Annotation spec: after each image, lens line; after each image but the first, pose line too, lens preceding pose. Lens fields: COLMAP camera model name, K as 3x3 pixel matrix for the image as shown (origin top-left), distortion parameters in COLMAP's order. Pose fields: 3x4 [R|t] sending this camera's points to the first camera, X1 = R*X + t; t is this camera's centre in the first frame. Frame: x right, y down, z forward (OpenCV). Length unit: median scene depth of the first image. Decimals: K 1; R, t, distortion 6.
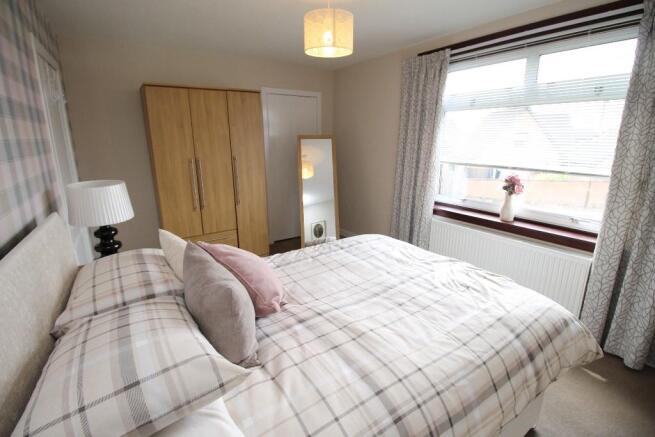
lens RADIAL K [[306.1, 0, 327.1], [0, 306.1, 211.2], [0, 0, 1]] dist [-0.001675, -0.012524]
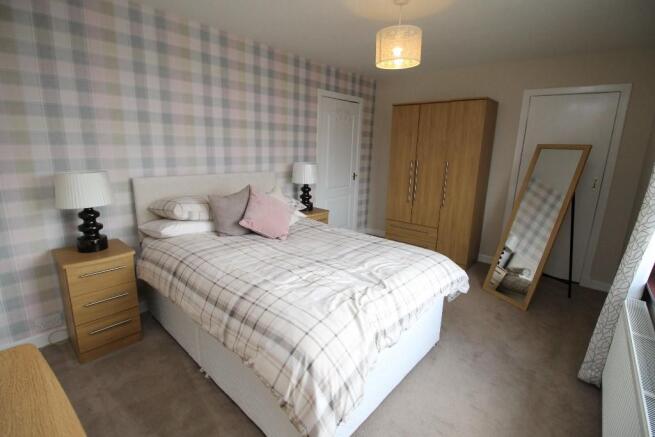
lens RADIAL K [[306.1, 0, 327.1], [0, 306.1, 211.2], [0, 0, 1]] dist [-0.001675, -0.012524]
pose [[0.268079, 0.224326, -0.936916, 1.109592], [-0.254369, 0.954483, 0.155749, -0.125242], [0.929209, 0.196569, 0.312938, 0.533435]]
